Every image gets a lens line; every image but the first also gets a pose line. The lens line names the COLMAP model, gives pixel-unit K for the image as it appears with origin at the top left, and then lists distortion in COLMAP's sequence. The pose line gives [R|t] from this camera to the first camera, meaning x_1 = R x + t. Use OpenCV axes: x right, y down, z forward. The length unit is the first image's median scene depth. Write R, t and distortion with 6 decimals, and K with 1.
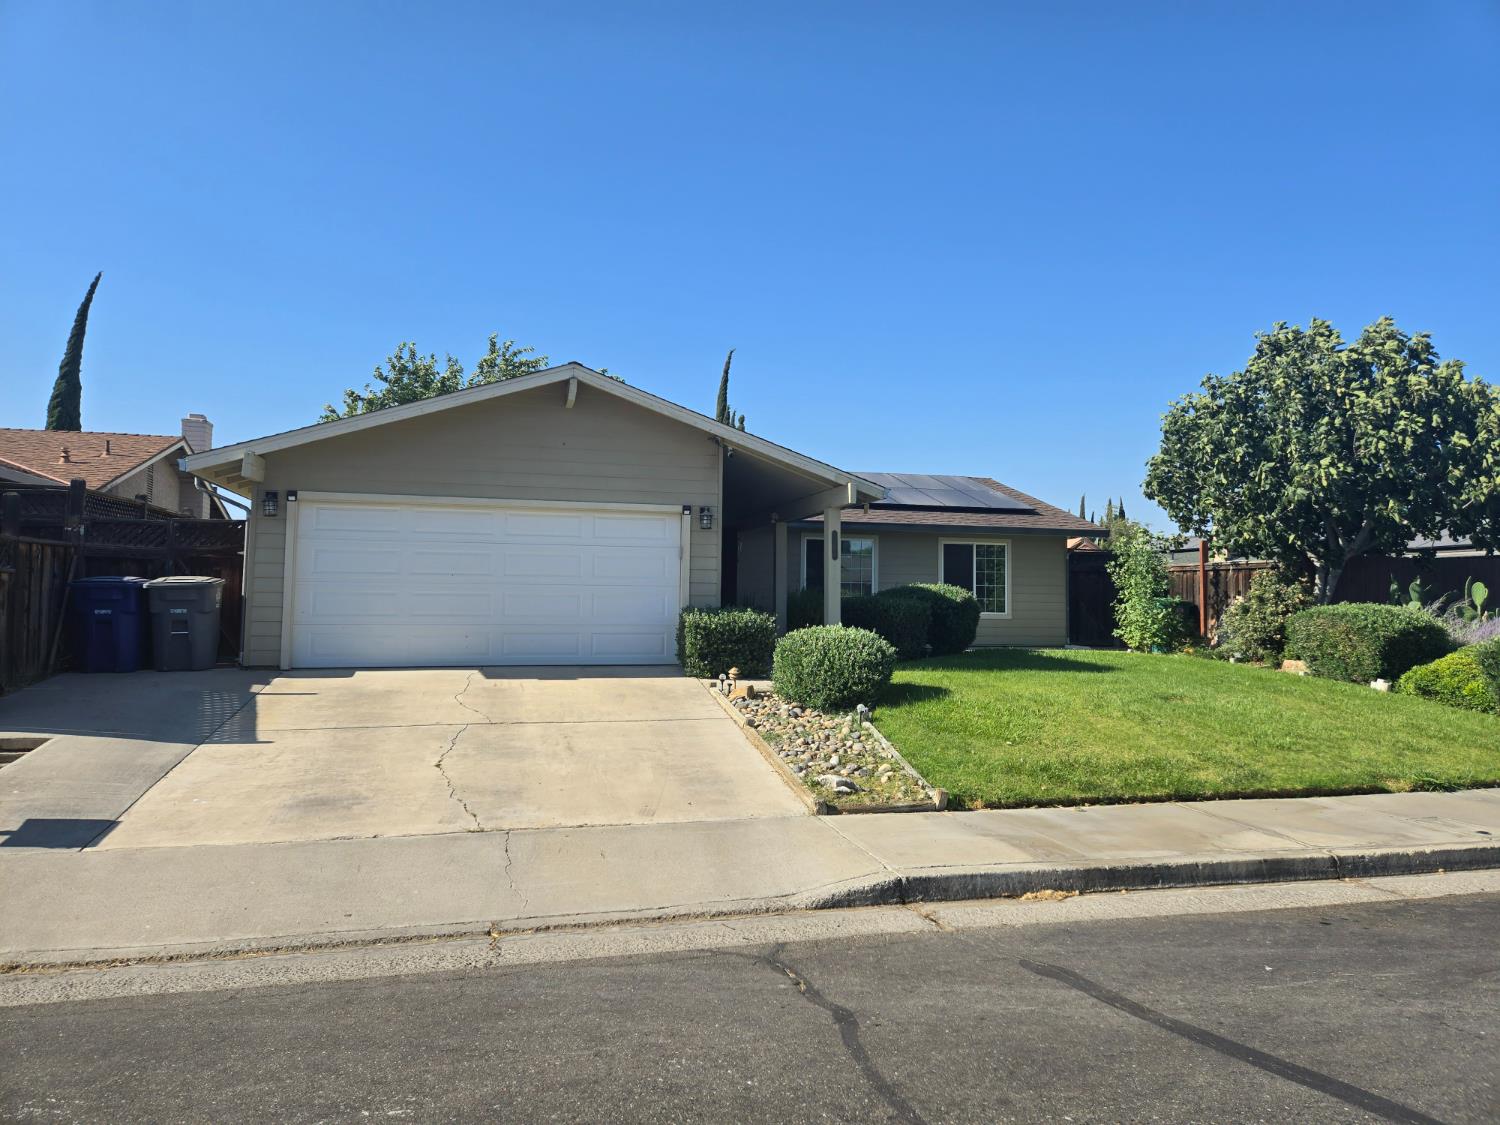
lens RADIAL K [[996.6, 0, 744.0], [0, 996.6, 557.0], [0, 0, 1]] dist [0.029924, -0.003060]
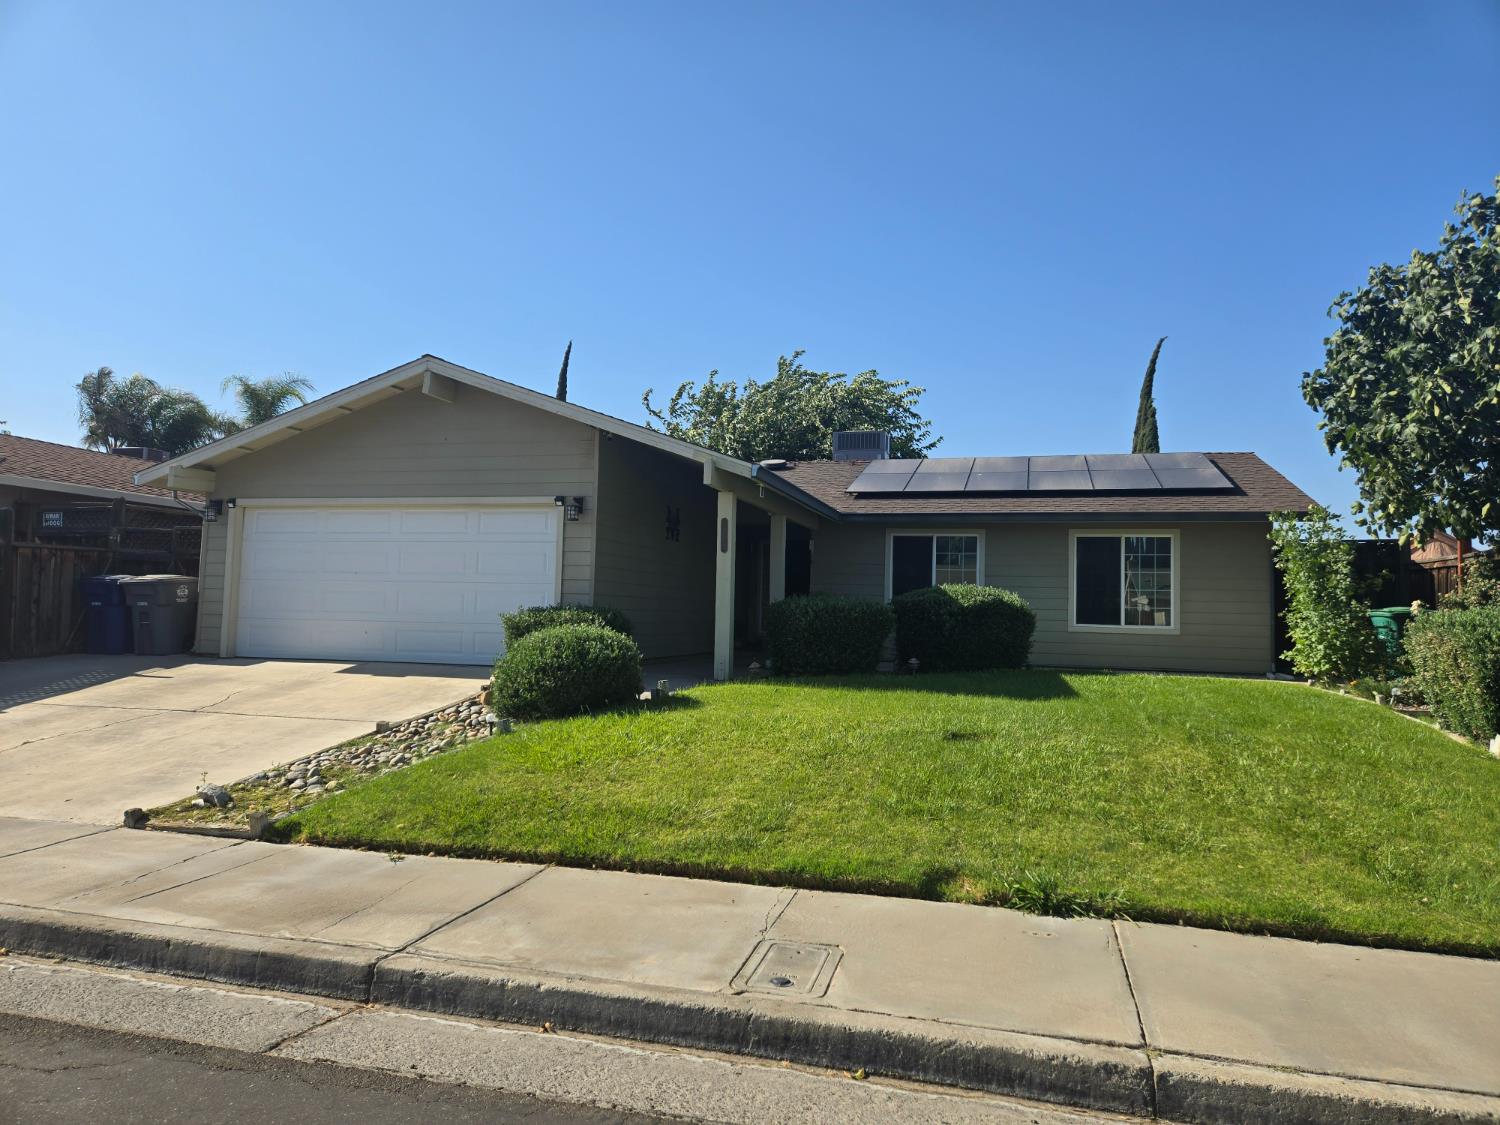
lens RADIAL K [[996.6, 0, 744.0], [0, 996.6, 557.0], [0, 0, 1]] dist [0.029924, -0.003060]
pose [[0.869484, -0.019442, -0.493577, 0.569918], [0.008879, 0.999679, -0.023736, 0.029670], [0.493880, 0.016255, 0.869378, 0.291005]]
